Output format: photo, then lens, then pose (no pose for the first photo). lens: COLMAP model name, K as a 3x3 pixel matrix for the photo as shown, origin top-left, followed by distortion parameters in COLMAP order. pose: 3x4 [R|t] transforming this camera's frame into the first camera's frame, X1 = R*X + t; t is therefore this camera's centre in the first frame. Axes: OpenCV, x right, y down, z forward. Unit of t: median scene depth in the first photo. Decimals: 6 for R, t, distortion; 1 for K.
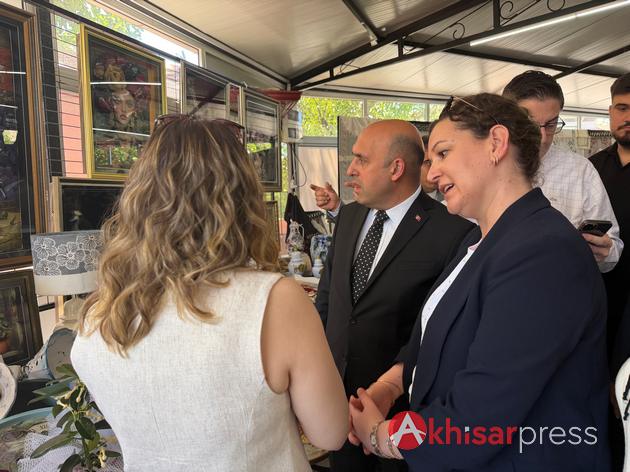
lens RADIAL K [[450.2, 0, 324.3], [0, 450.2, 247.0], [0, 0, 1]] dist [0.056409, 0.001066]
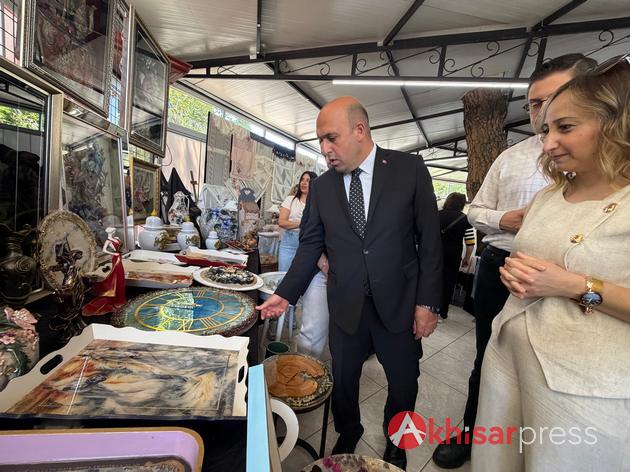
lens RADIAL K [[252.2, 0, 314.0], [0, 252.2, 237.2], [0, 0, 1]] dist [0.000163, 0.000006]
pose [[0.822813, 0.050554, 0.566059, -0.116360], [-0.063285, 0.997991, 0.002862, 0.019812], [-0.564777, -0.038178, 0.824360, 0.343681]]
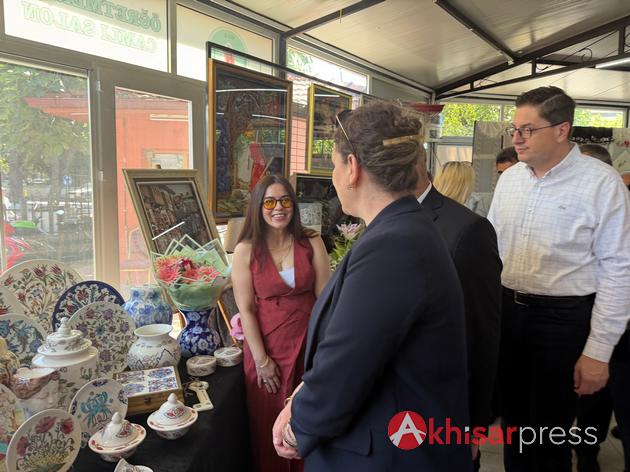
lens RADIAL K [[444.9, 0, 313.6], [0, 444.9, 236.3], [0, 0, 1]] dist [-0.003126, 0.000684]
pose [[0.949501, 0.083116, -0.302555, 0.008212], [-0.080698, 0.996528, 0.020507, 0.022755], [0.303209, 0.004944, 0.952911, -0.262910]]
